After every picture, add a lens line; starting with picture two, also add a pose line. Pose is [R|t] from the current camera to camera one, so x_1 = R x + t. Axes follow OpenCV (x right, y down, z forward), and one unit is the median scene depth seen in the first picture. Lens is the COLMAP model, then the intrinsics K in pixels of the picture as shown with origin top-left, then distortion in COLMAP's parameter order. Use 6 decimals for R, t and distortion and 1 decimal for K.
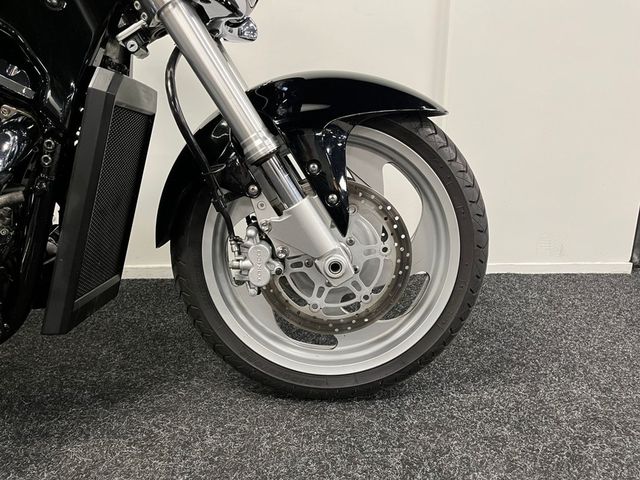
lens RADIAL K [[475.6, 0, 323.7], [0, 475.6, 237.9], [0, 0, 1]] dist [0.088298, -0.113713]
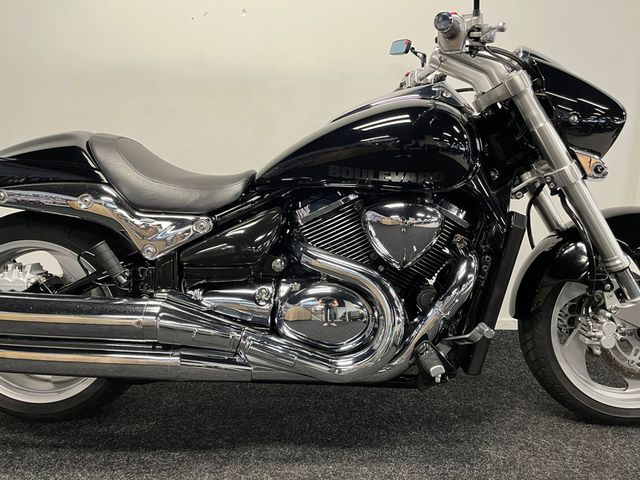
lens RADIAL K [[475.6, 0, 323.7], [0, 475.6, 237.9], [0, 0, 1]] dist [0.088298, -0.113713]
pose [[0.998270, 0.011996, -0.057564, -0.906647], [-0.016006, 0.997439, -0.069706, -0.124219], [0.056580, 0.070507, 0.995905, -0.598798]]
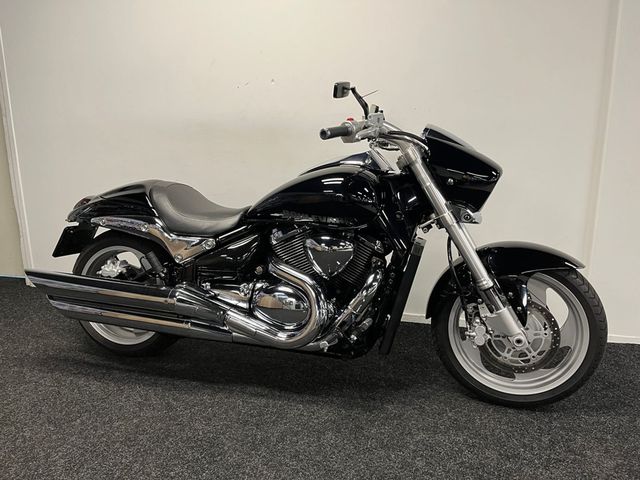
lens RADIAL K [[475.6, 0, 323.7], [0, 475.6, 237.9], [0, 0, 1]] dist [0.088298, -0.113713]
pose [[0.949812, 0.057095, -0.307566, -0.151292], [-0.068572, 0.997291, -0.026629, -0.255010], [0.305212, 0.046383, 0.951154, -1.193975]]
